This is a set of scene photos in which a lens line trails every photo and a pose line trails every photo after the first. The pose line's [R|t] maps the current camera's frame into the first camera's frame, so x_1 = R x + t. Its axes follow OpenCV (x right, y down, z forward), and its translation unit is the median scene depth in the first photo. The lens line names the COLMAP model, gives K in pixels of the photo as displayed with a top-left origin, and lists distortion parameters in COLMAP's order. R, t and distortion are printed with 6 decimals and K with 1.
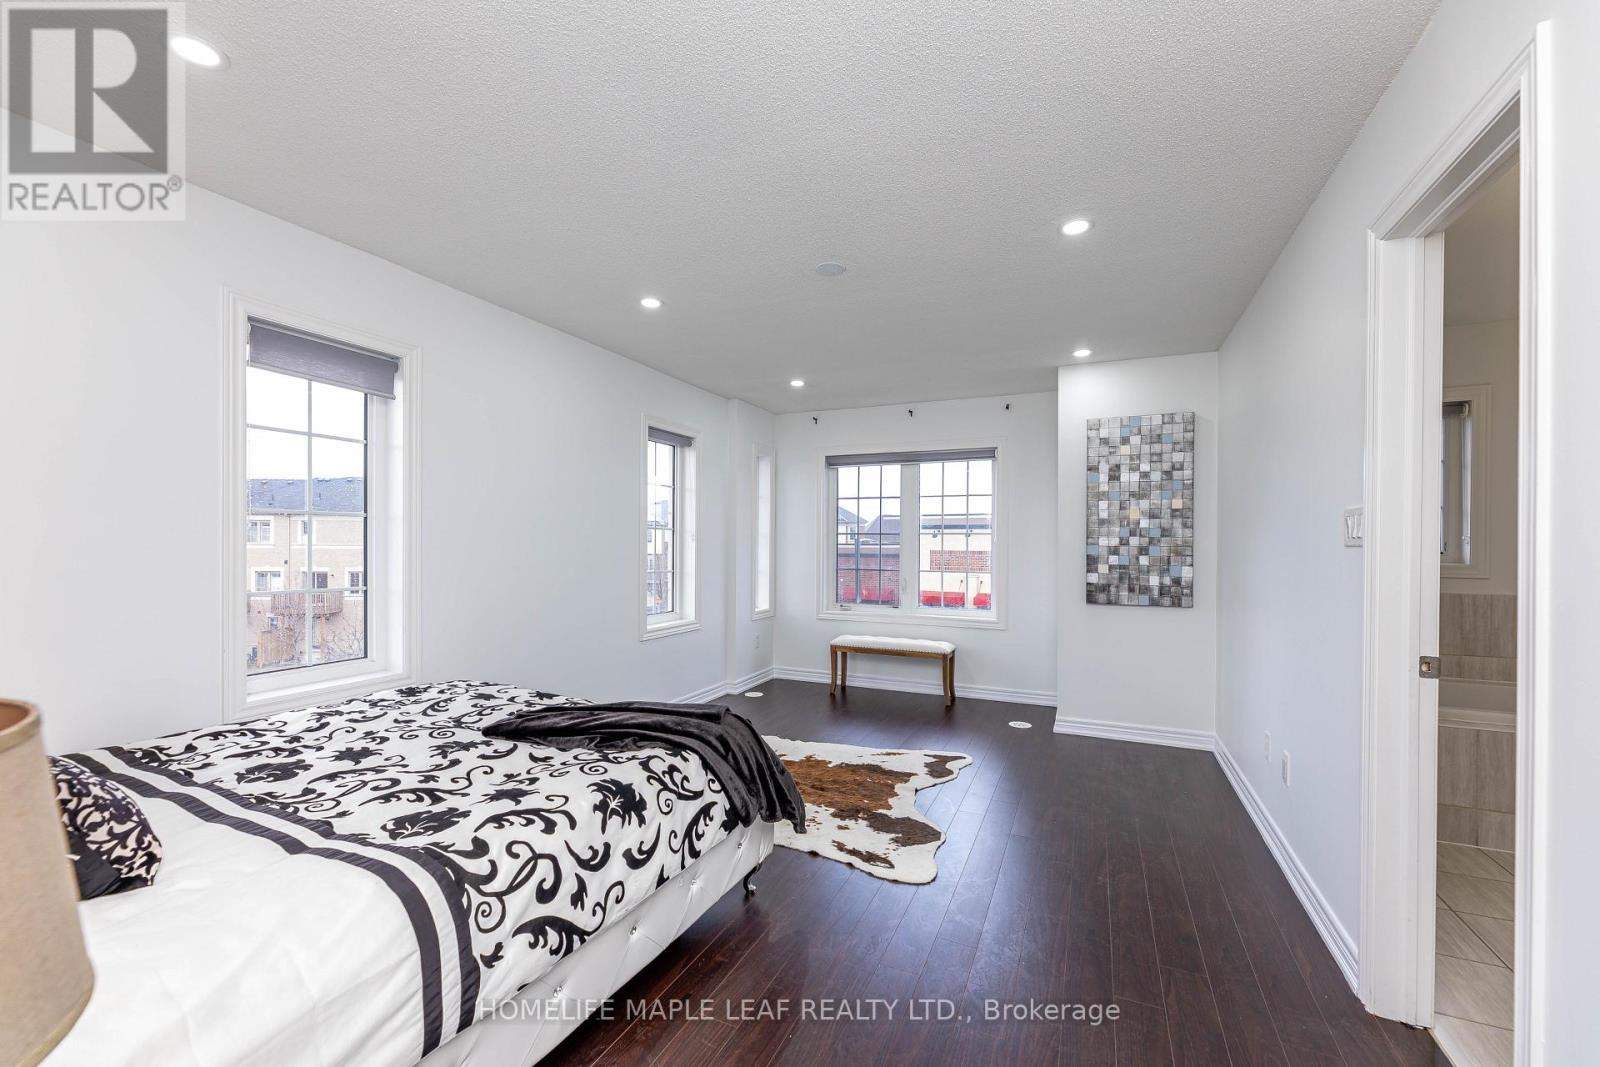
lens RADIAL K [[637.0, 0, 800.0], [0, 637.0, 533.5], [0, 0, 1]] dist [-0.000570, -0.000176]
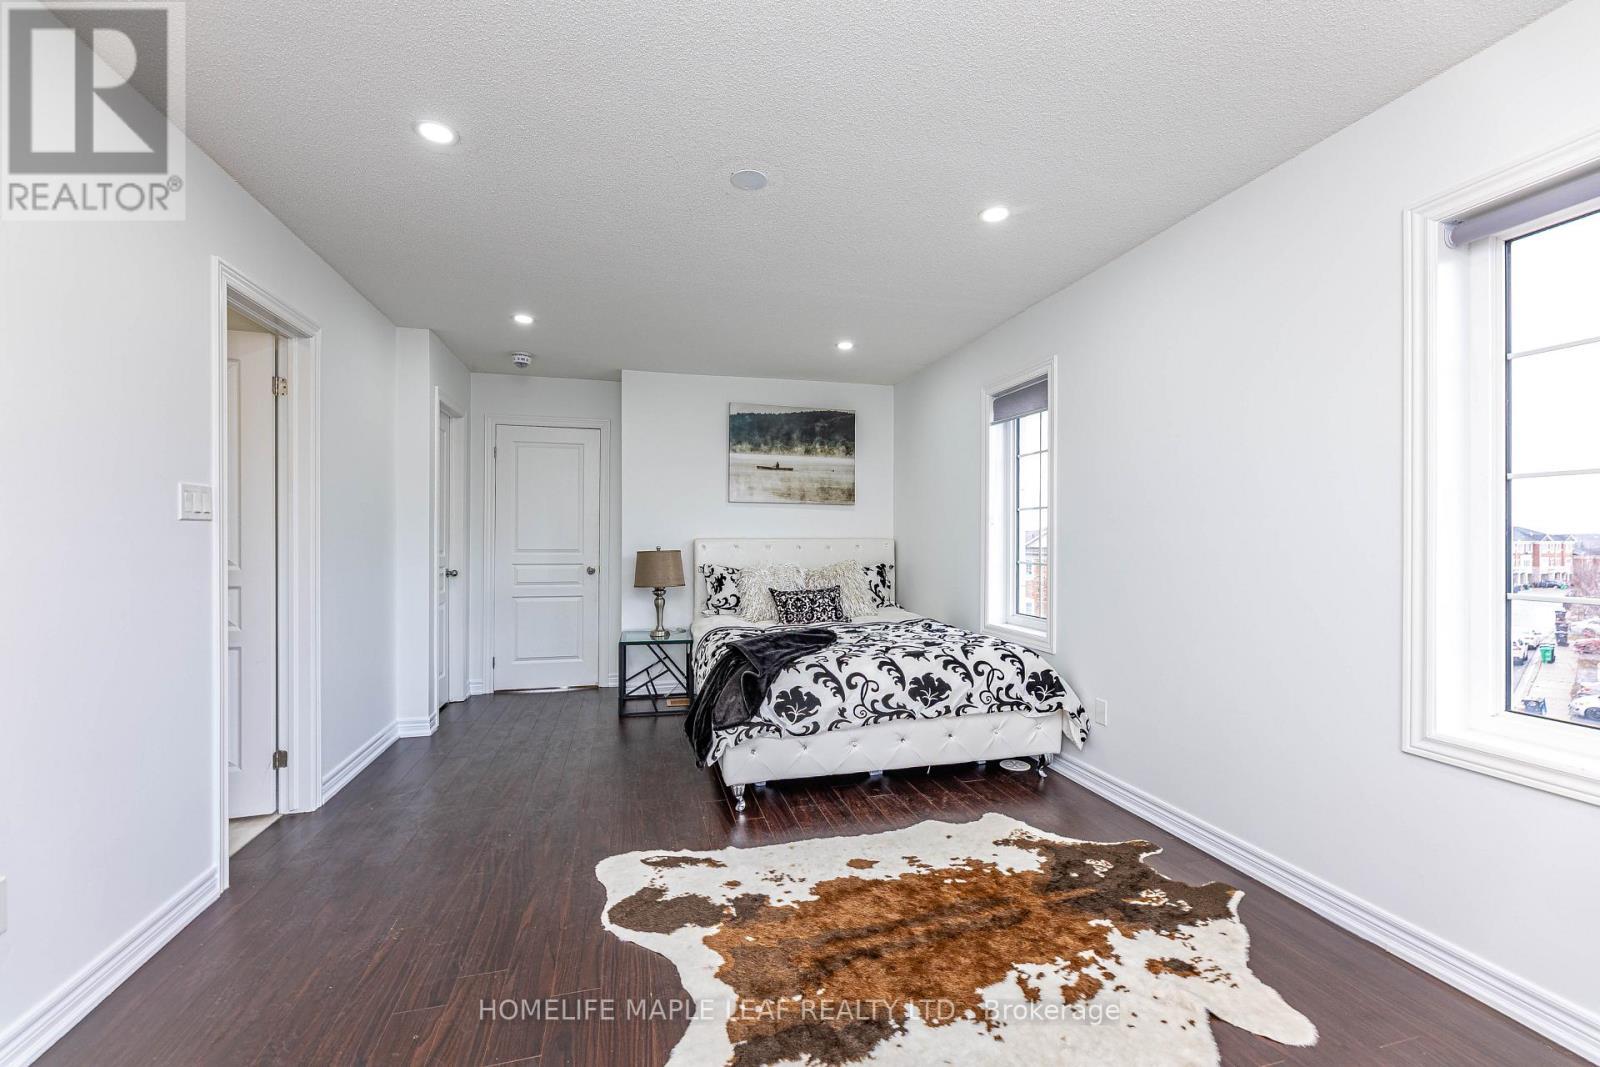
lens RADIAL K [[637.0, 0, 800.0], [0, 637.0, 533.5], [0, 0, 1]] dist [-0.000570, -0.000176]
pose [[-0.762639, -0.016069, -0.646625, 0.508235], [-0.007209, 0.999840, -0.016344, 0.045487], [0.646785, -0.007803, -0.762633, 1.627089]]
